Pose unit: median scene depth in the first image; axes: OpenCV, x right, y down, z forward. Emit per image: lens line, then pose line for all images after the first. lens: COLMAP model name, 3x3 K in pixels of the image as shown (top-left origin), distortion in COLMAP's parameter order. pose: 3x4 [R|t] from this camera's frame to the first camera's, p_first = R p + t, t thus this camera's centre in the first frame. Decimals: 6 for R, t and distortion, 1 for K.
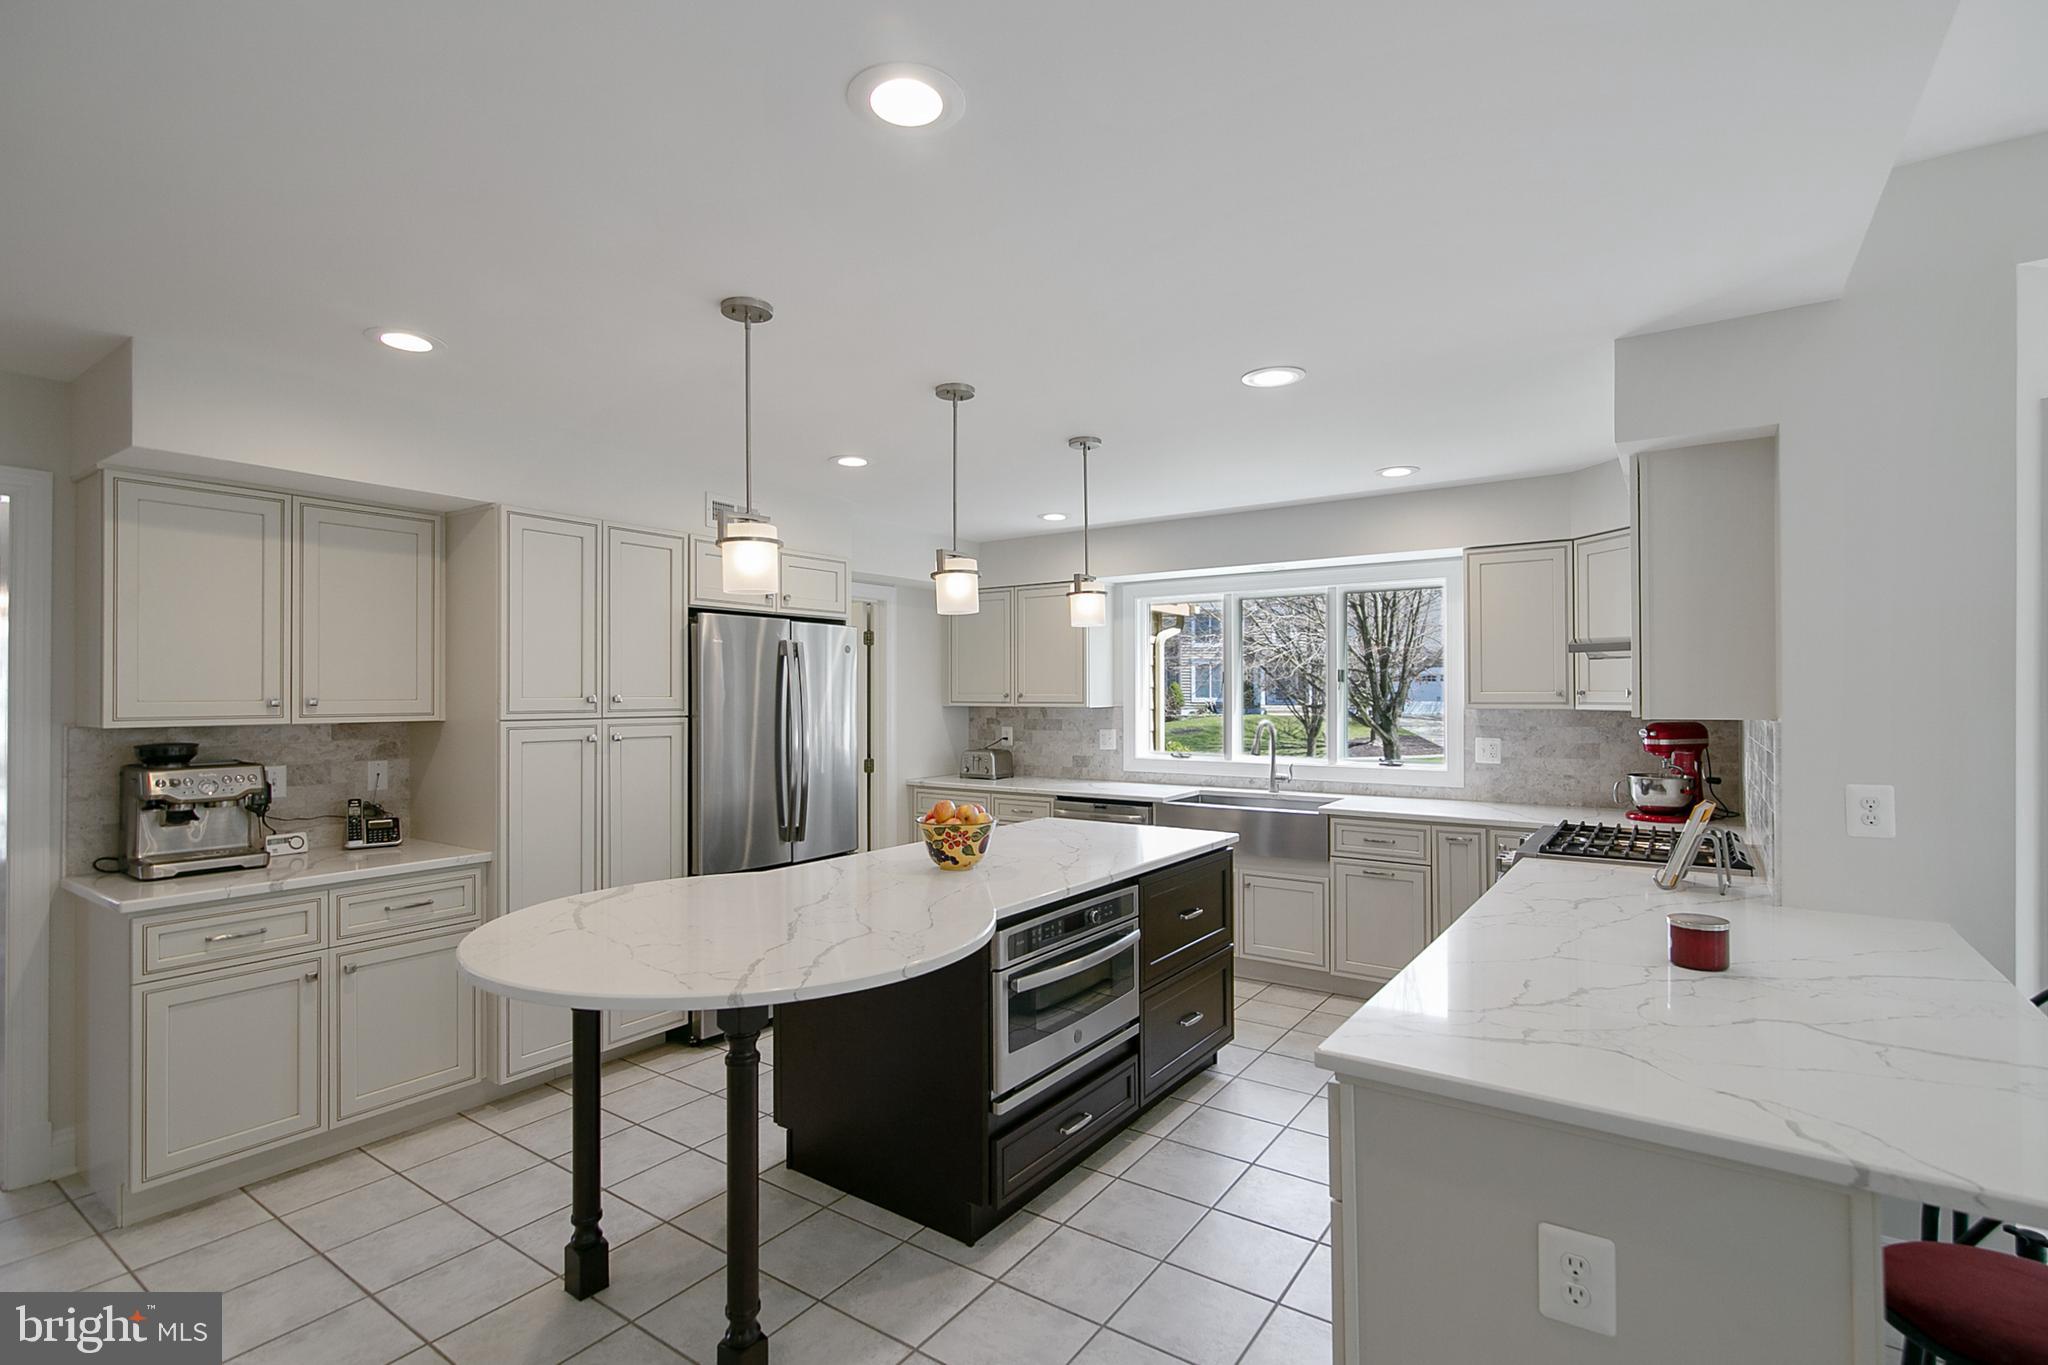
lens RADIAL K [[959.9, 0, 1026.6], [0, 959.9, 684.2], [0, 0, 1]] dist [-0.000950, 0.000785]
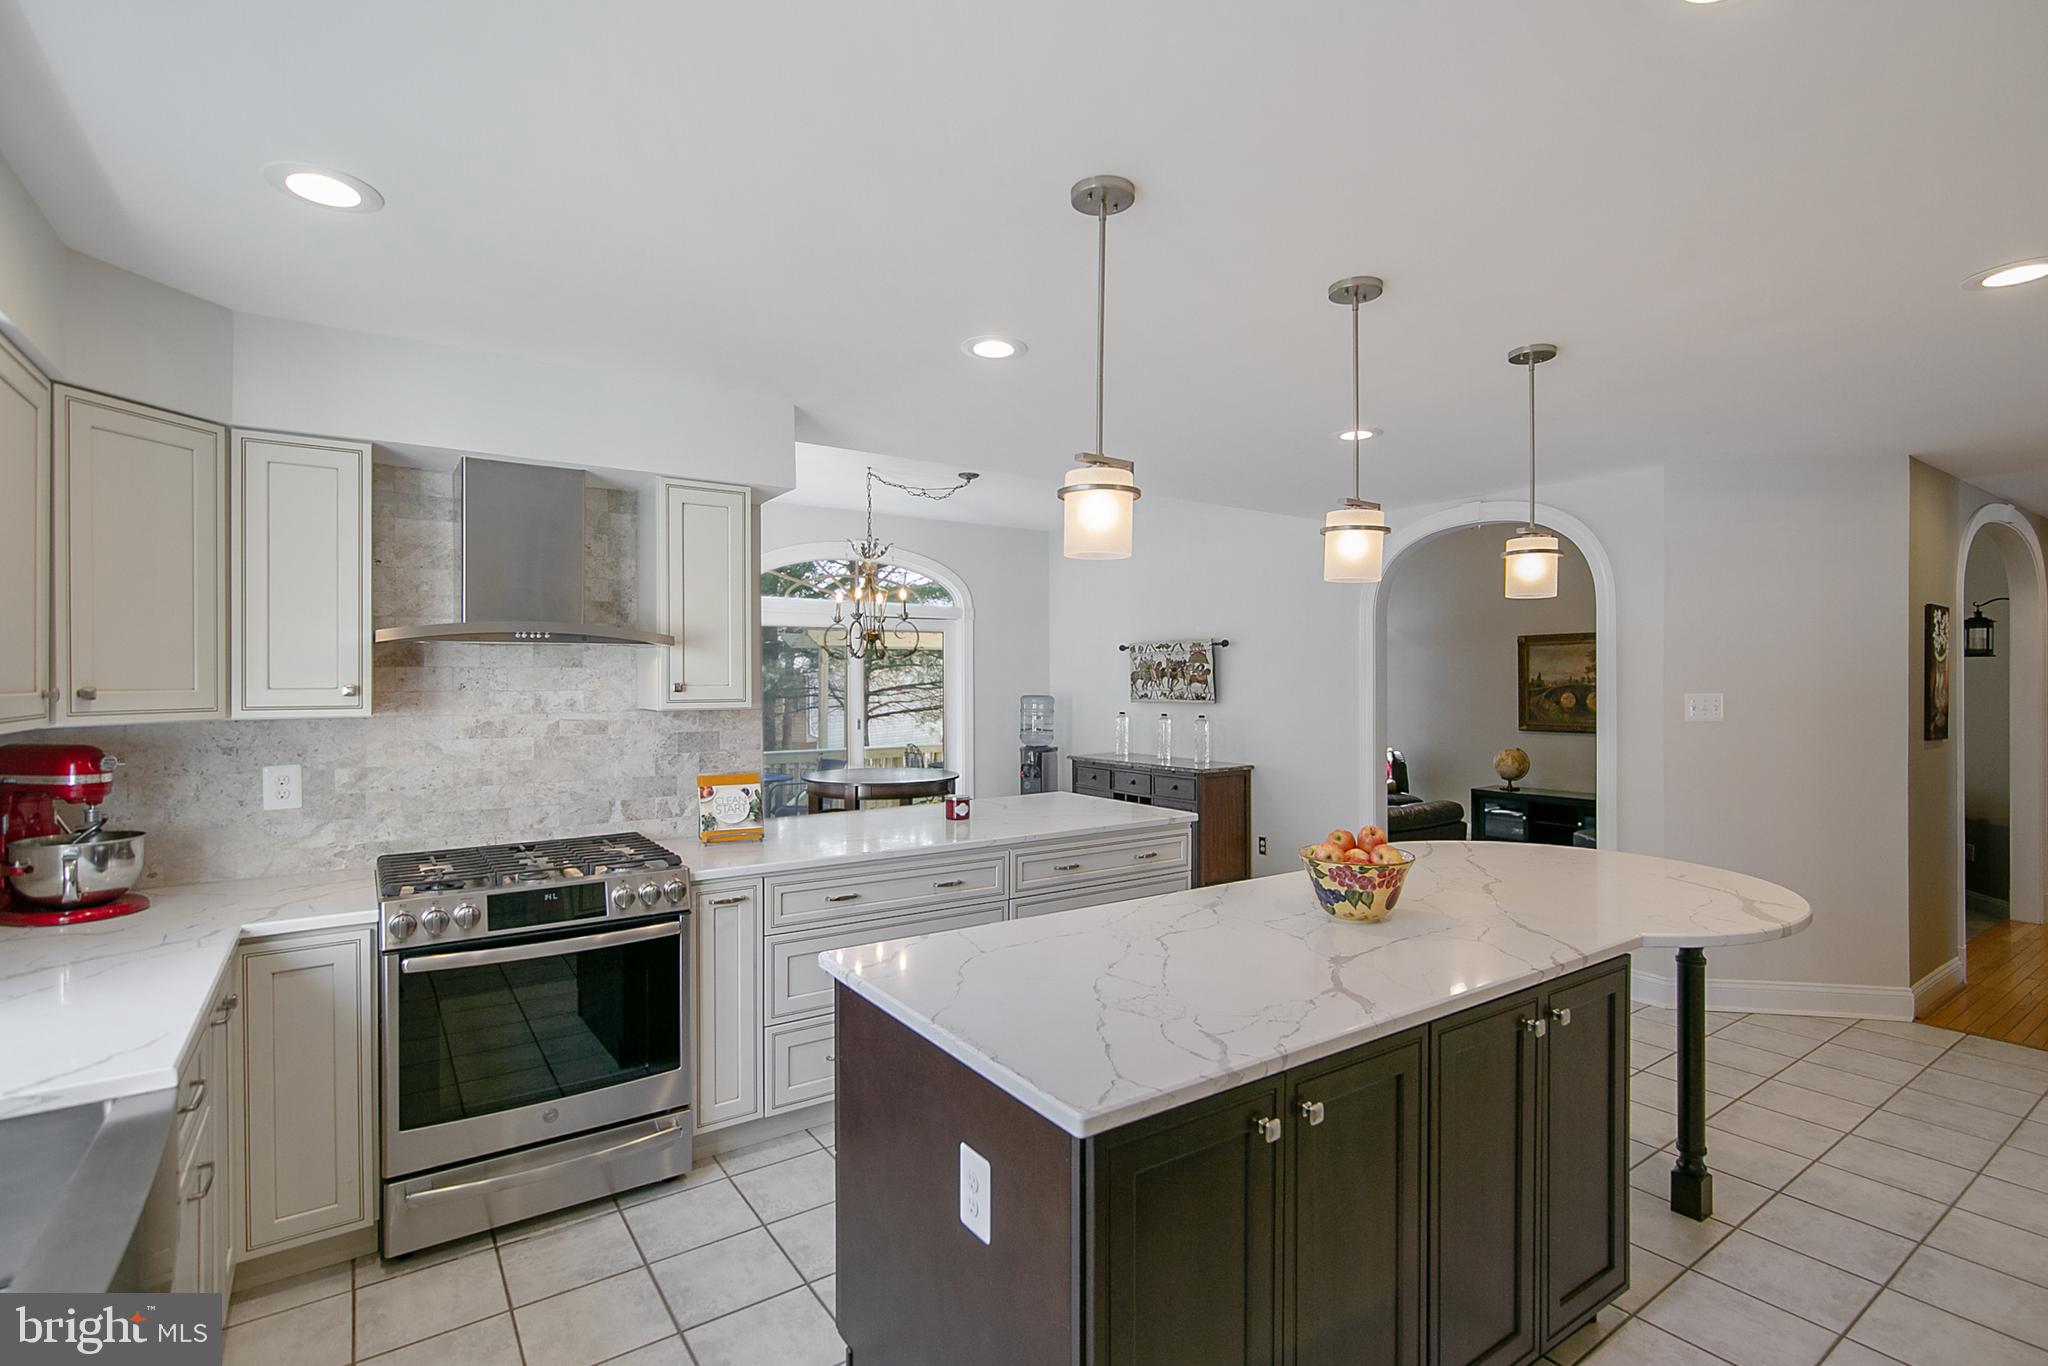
lens RADIAL K [[959.9, 0, 1029.2], [0, 959.9, 679.0], [0, 0, 1]] dist [-0.000950, 0.000785]
pose [[-0.935340, 0.006310, 0.353694, -0.072892], [0.003100, 0.999949, -0.009641, 0.007857], [-0.353737, -0.007921, -0.935312, 1.308365]]
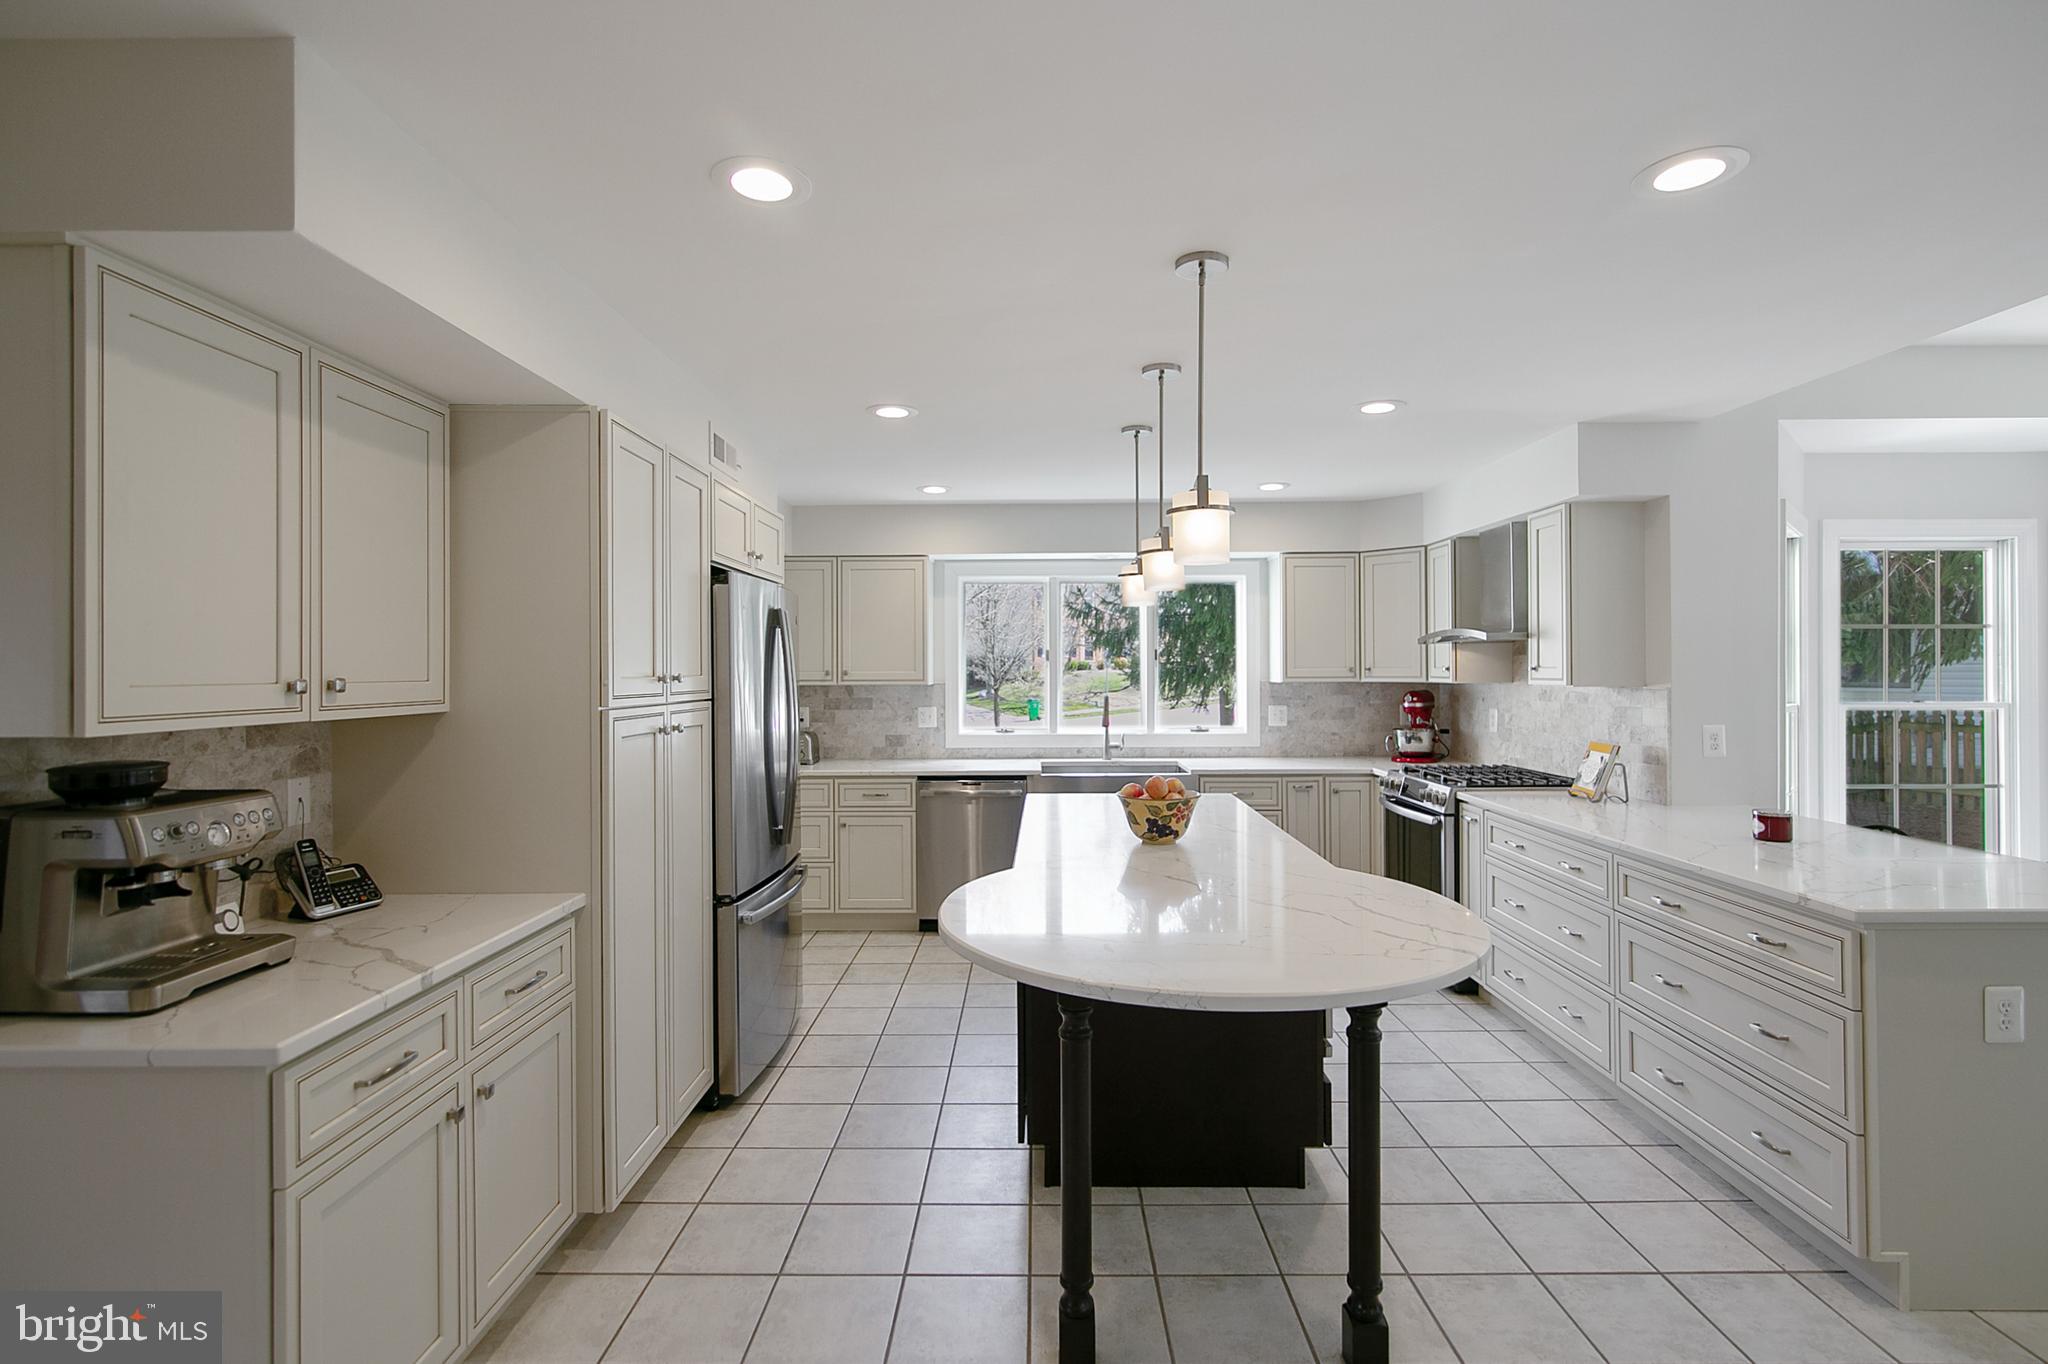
lens RADIAL K [[959.9, 0, 1032.2], [0, 959.9, 662.9], [0, 0, 1]] dist [-0.000950, 0.000785]
pose [[0.823463, 0.002435, 0.567364, -0.551635], [-0.003044, 0.999995, 0.000128, 0.002007], [-0.567361, -0.001832, 0.823467, 0.178956]]
